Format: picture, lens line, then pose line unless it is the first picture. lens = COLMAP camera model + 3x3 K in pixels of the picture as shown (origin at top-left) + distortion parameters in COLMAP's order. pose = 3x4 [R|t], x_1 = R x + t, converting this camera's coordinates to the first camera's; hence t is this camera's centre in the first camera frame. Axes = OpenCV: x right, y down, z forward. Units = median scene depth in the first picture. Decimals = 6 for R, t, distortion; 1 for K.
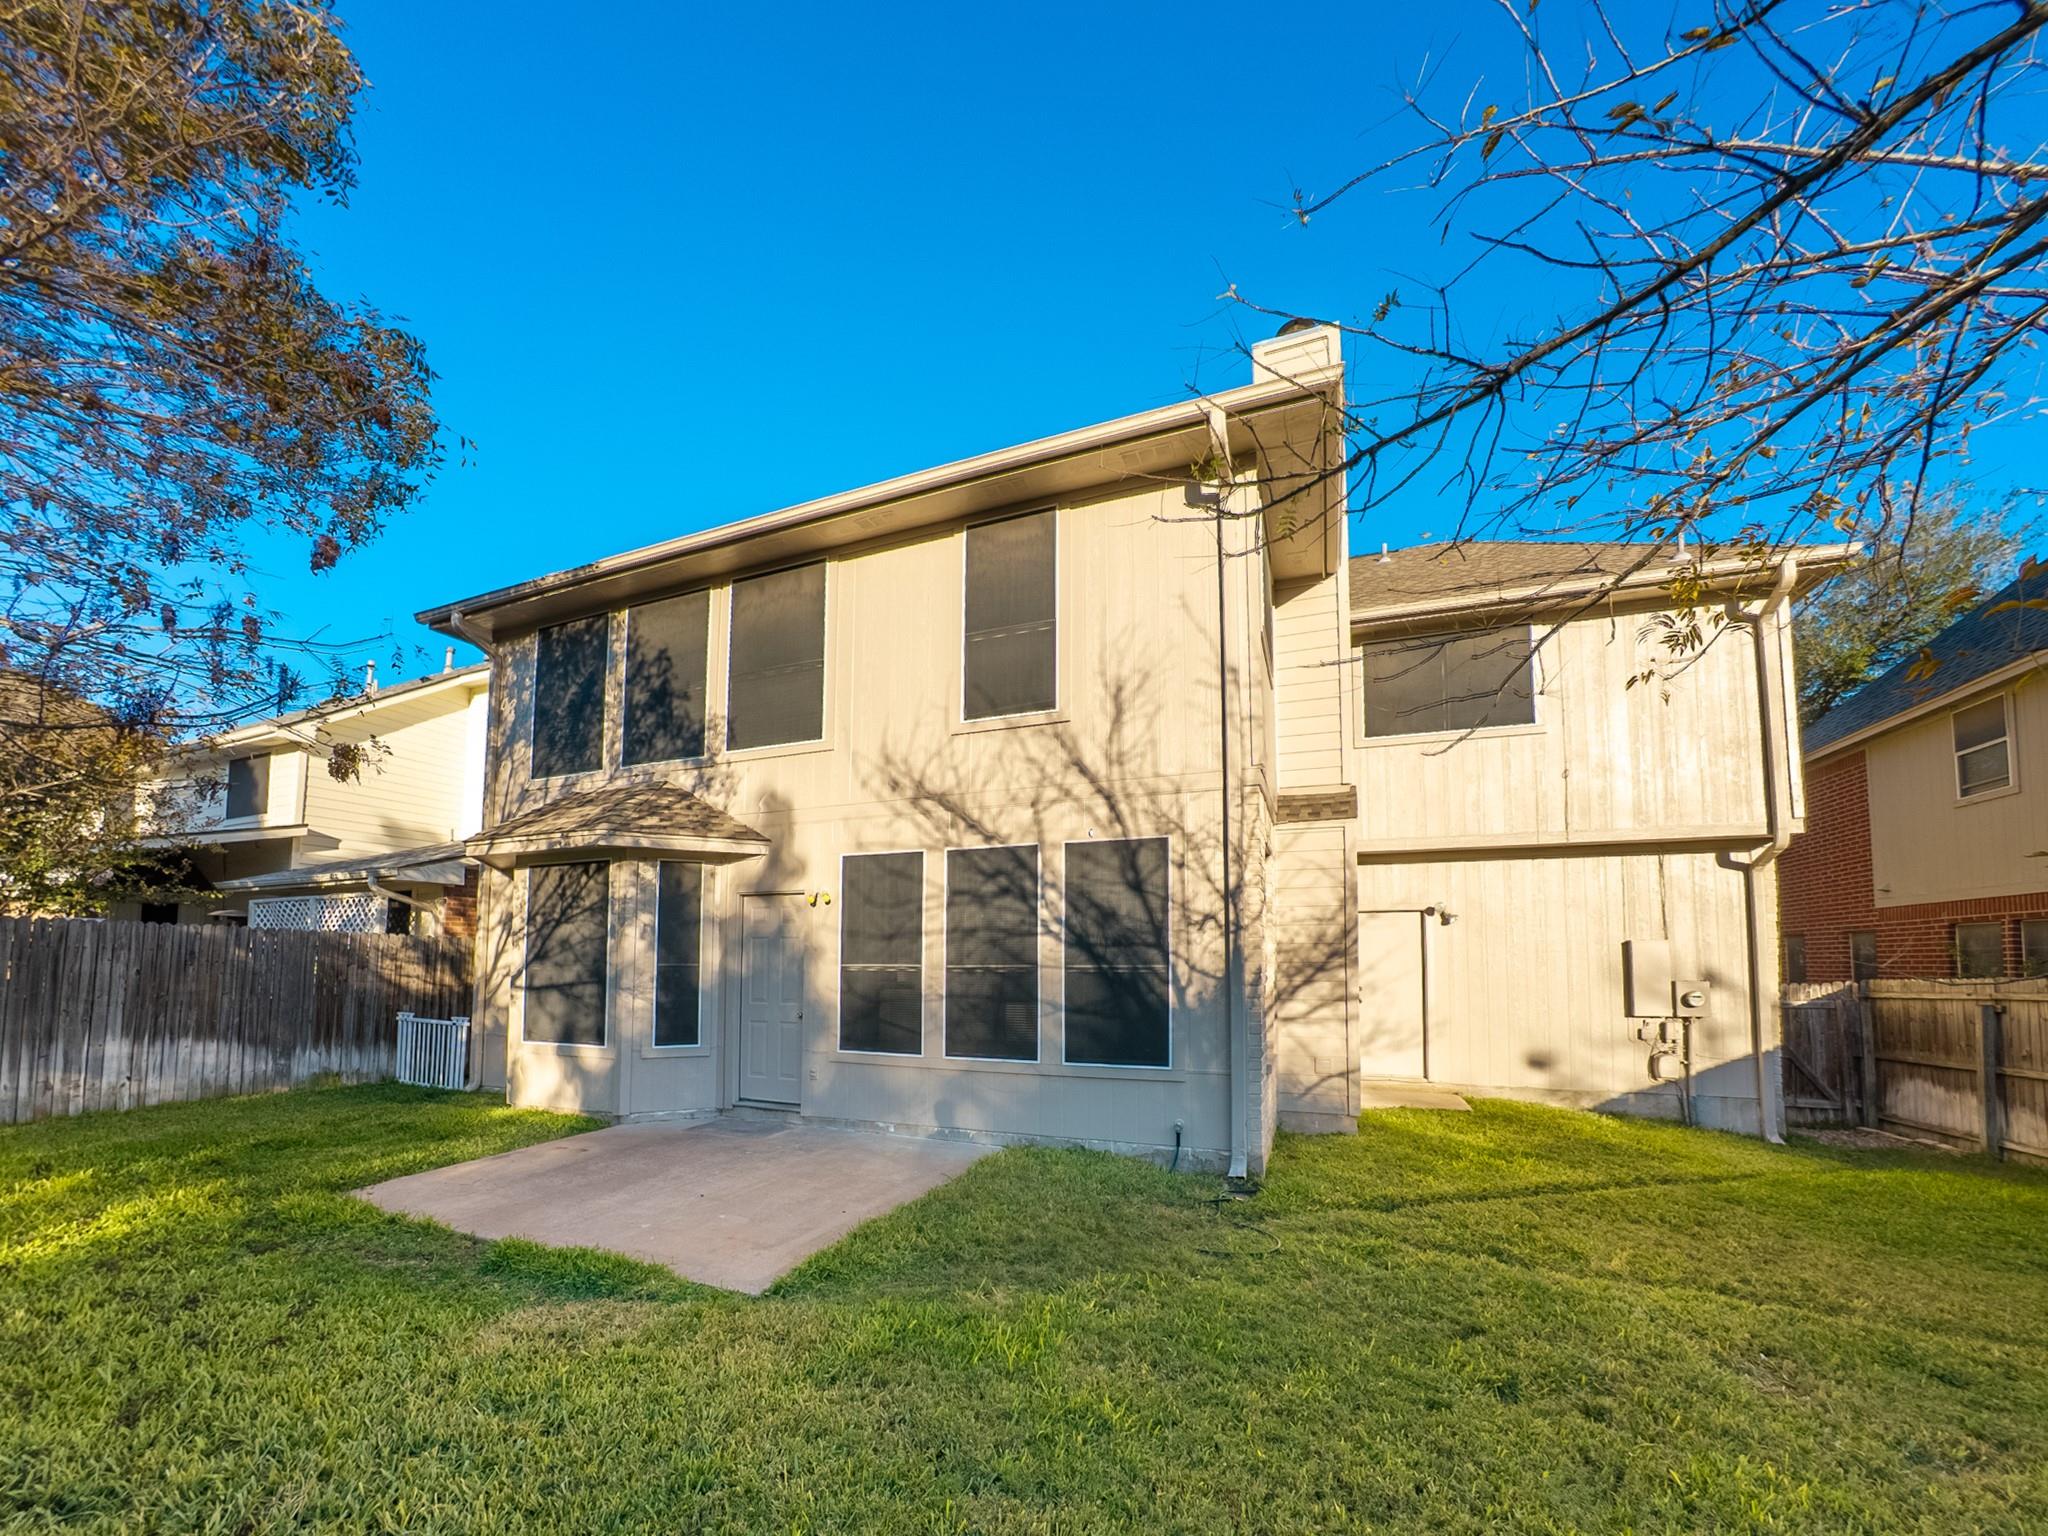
lens RADIAL K [[715.5, 0, 1024.0], [0, 715.5, 768.0], [0, 0, 1]] dist [-0.008628, 0.000019]
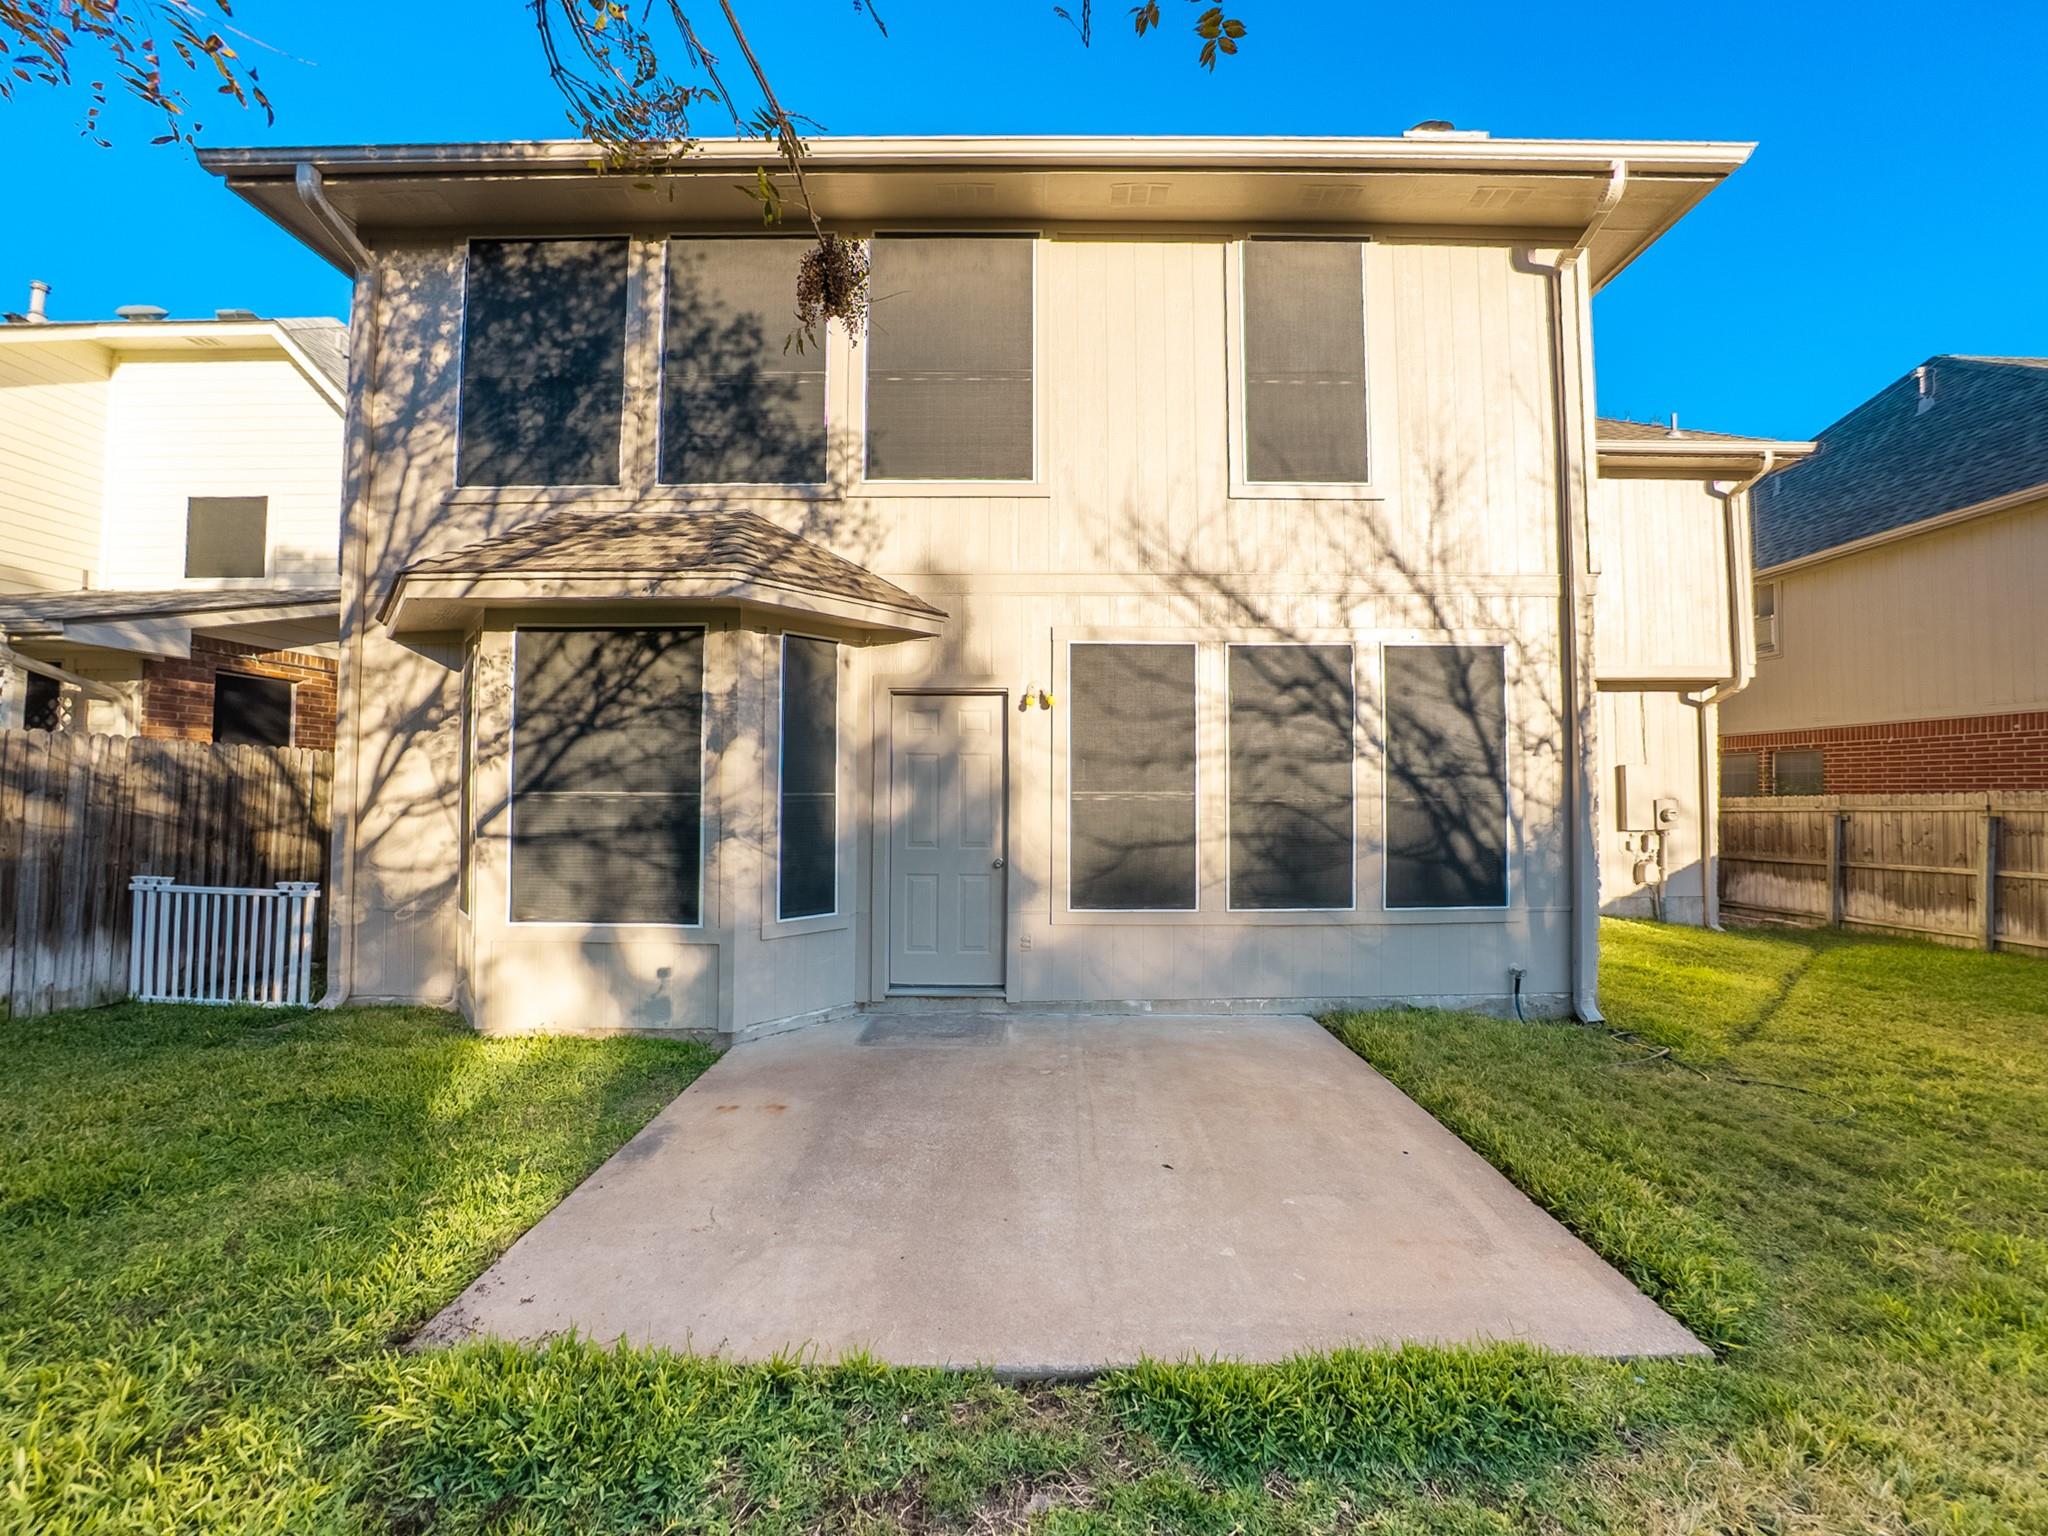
lens RADIAL K [[727.0, 0, 1027.4], [0, 727.0, 626.4], [0, 0, 1]] dist [-0.034065, 0.004764]
pose [[0.933235, 0.074510, 0.351454, -0.548848], [-0.094277, 0.994764, 0.039442, 0.075857], [-0.346675, -0.069943, 0.935374, 0.328674]]
